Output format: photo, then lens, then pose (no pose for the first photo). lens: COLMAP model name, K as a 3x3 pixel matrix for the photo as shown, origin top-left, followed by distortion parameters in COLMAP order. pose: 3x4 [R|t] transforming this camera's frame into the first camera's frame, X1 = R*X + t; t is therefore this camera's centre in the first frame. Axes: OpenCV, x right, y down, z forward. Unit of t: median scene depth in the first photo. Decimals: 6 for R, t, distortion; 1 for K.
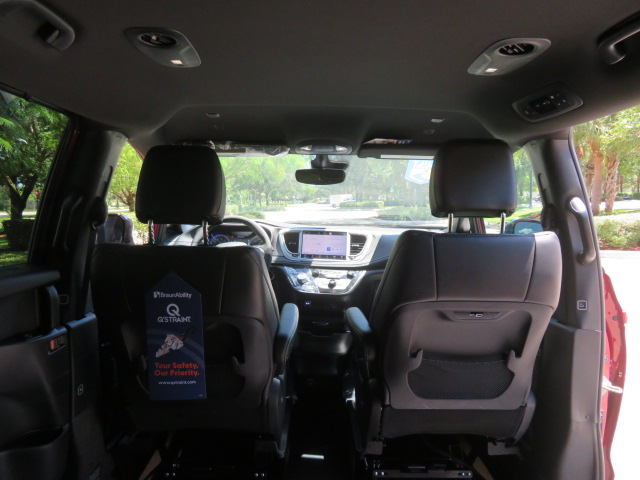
lens RADIAL K [[480.2, 0, 319.0], [0, 480.2, 240.9], [0, 0, 1]] dist [0.020921, -0.026663]
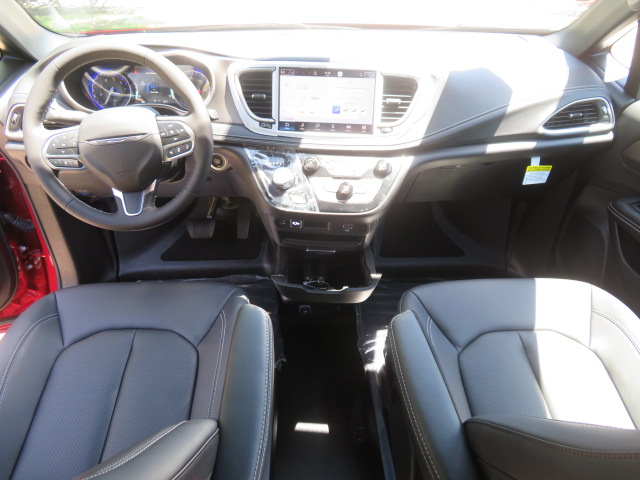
lens RADIAL K [[480.2, 0, 318.7], [0, 480.2, 243.5], [0, 0, 1]] dist [0.020921, -0.026663]
pose [[0.999659, -0.021913, 0.014191, -0.006700], [0.012735, 0.883834, 0.467627, -0.087419], [-0.022790, -0.467287, 0.883812, 0.525171]]
